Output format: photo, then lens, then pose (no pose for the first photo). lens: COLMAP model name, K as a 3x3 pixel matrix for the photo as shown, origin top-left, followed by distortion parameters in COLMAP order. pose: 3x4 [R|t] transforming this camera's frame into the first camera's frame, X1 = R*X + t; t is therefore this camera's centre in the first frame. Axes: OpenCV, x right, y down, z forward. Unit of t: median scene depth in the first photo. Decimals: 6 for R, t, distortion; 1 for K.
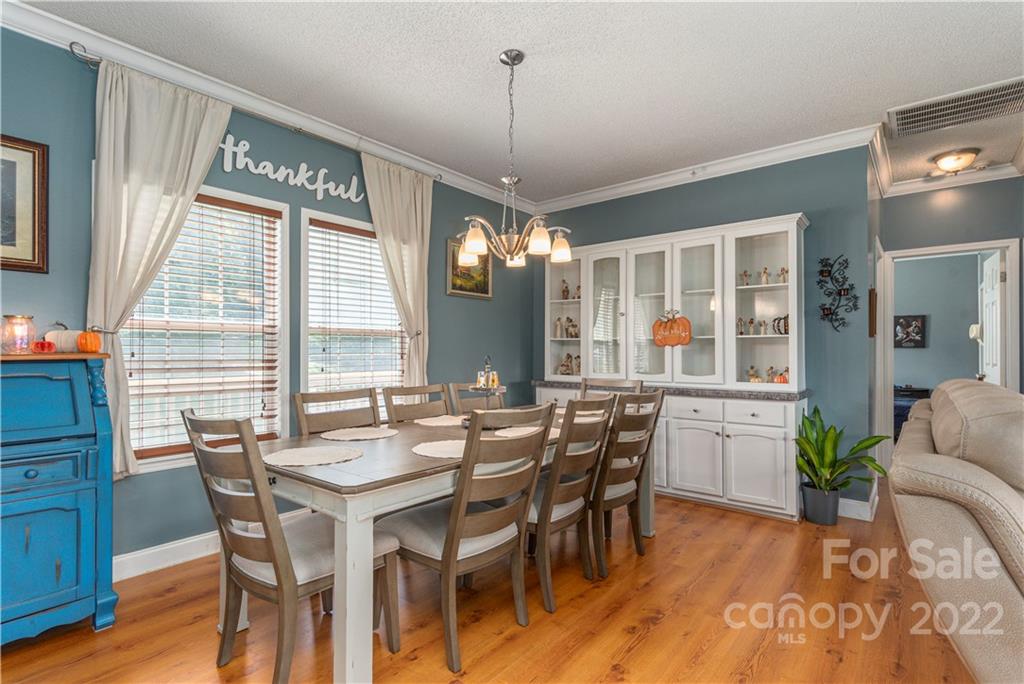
lens RADIAL K [[501.4, 0, 510.4], [0, 501.4, 350.1], [0, 0, 1]] dist [0.006553, 0.000186]
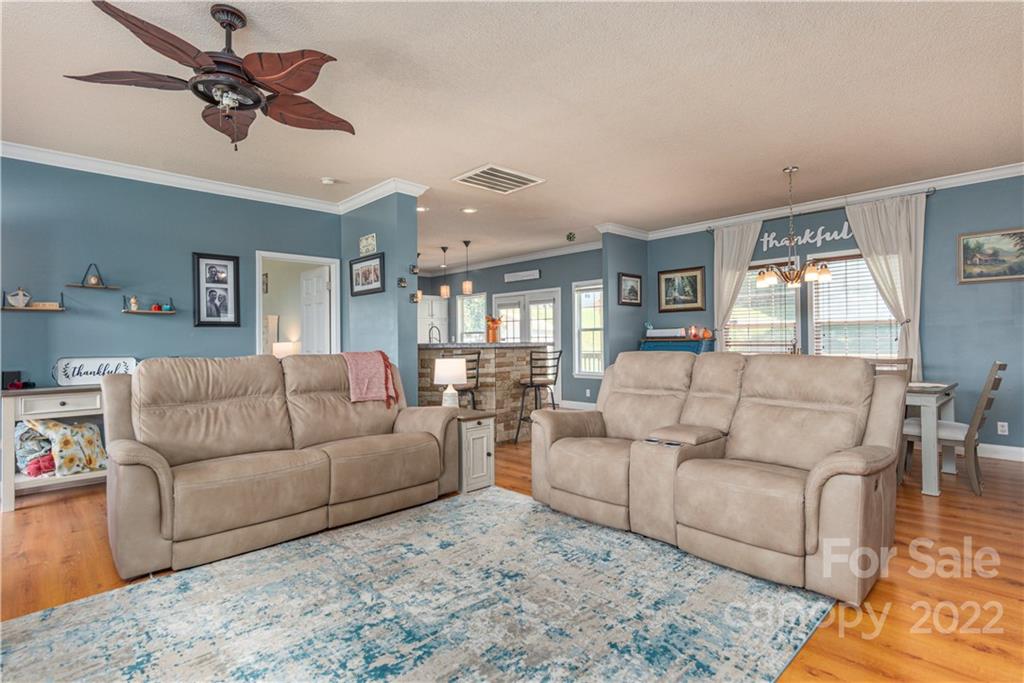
lens RADIAL K [[509.2, 0, 505.1], [0, 509.2, 341.2], [0, 0, 1]] dist [-0.000308, 0.000006]
pose [[-0.132896, 0.003074, -0.991125, 1.499894], [0.014874, 0.999889, 0.001106, 0.001595], [0.991018, -0.014595, -0.132927, 0.182212]]
